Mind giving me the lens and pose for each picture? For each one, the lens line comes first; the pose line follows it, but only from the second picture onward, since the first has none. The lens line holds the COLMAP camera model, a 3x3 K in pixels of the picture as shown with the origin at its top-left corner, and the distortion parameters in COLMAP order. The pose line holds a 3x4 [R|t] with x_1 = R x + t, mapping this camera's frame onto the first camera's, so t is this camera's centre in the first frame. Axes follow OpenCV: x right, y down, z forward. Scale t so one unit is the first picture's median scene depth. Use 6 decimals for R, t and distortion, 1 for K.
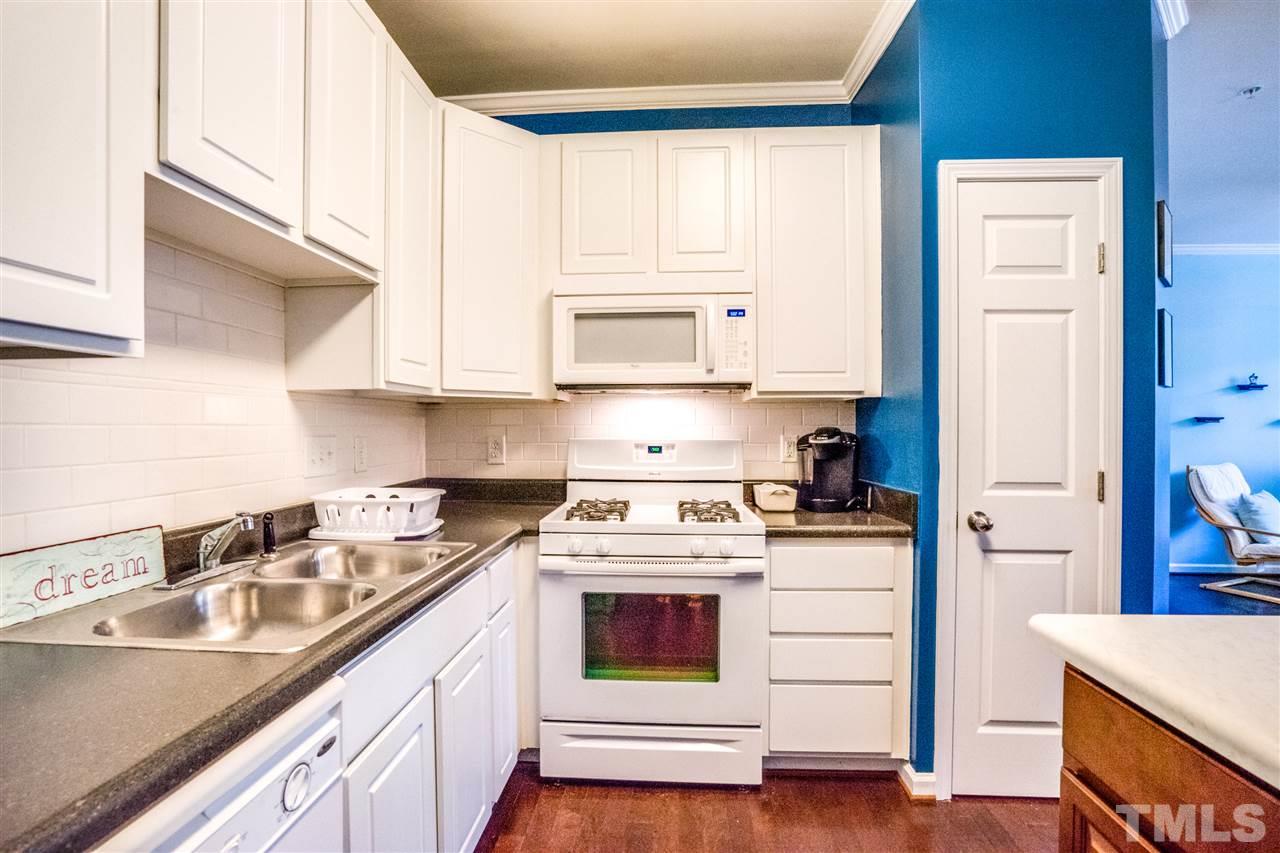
lens RADIAL K [[587.8, 0, 634.9], [0, 587.8, 431.0], [0, 0, 1]] dist [-0.064379, 0.025307]
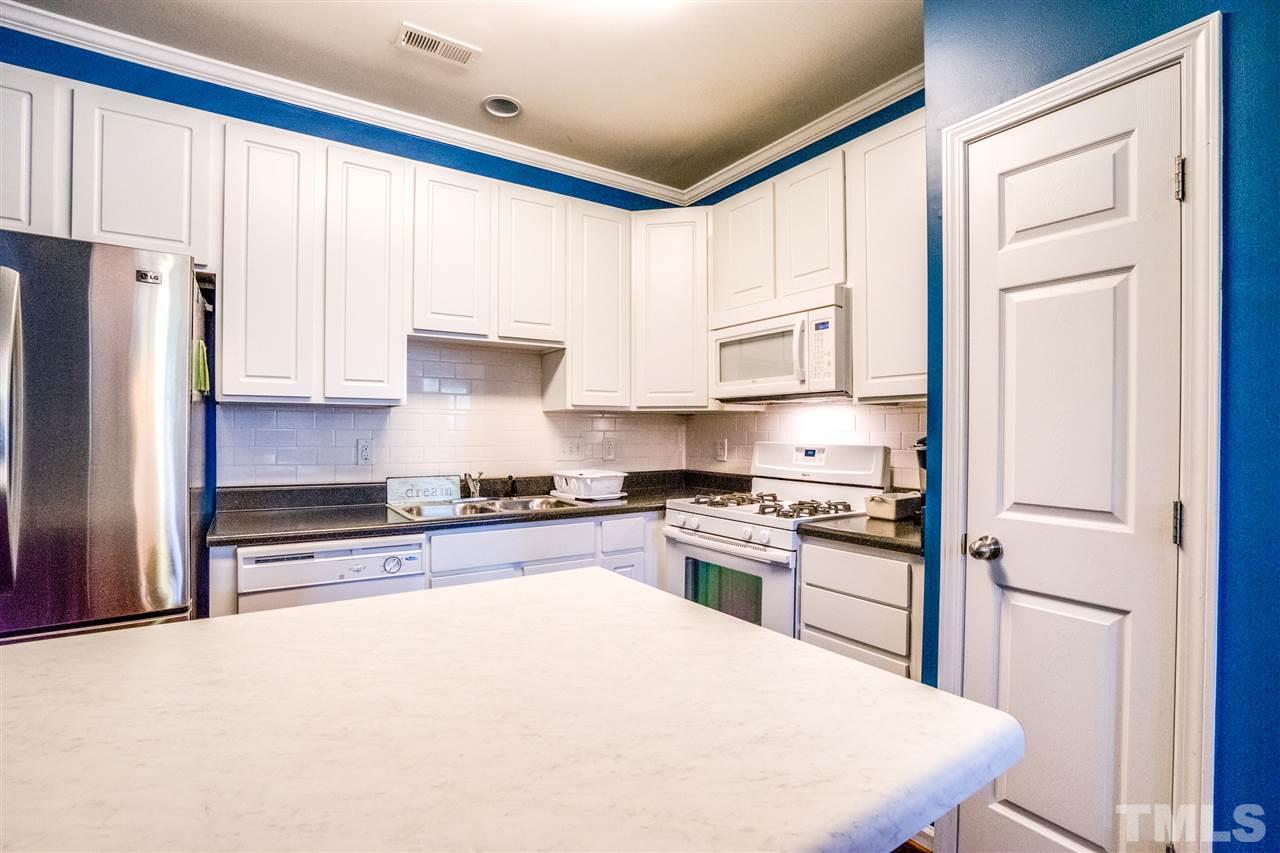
lens RADIAL K [[587.8, 0, 634.9], [0, 587.8, 431.0], [0, 0, 1]] dist [-0.064379, 0.025307]
pose [[0.608290, 0.000858, -0.793714, 0.904508], [-0.008242, 0.999952, -0.005237, -0.001690], [0.793672, 0.009727, 0.608268, 0.093226]]
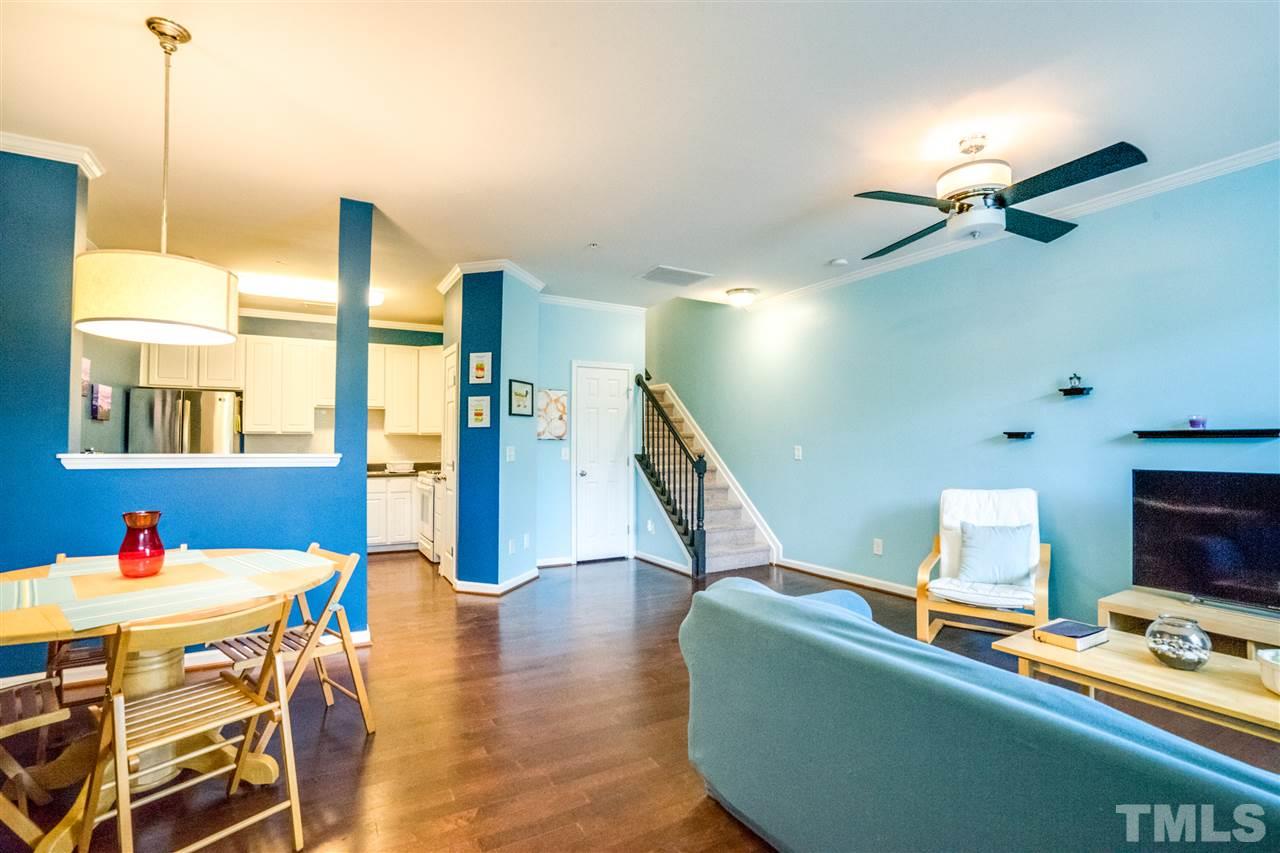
lens RADIAL K [[587.8, 0, 634.9], [0, 587.8, 431.0], [0, 0, 1]] dist [-0.064379, 0.025307]
pose [[0.564592, -0.018594, -0.825161, 3.387181], [-0.004747, 0.999657, -0.025775, -0.002478], [0.825357, 0.018469, 0.564310, 0.121575]]
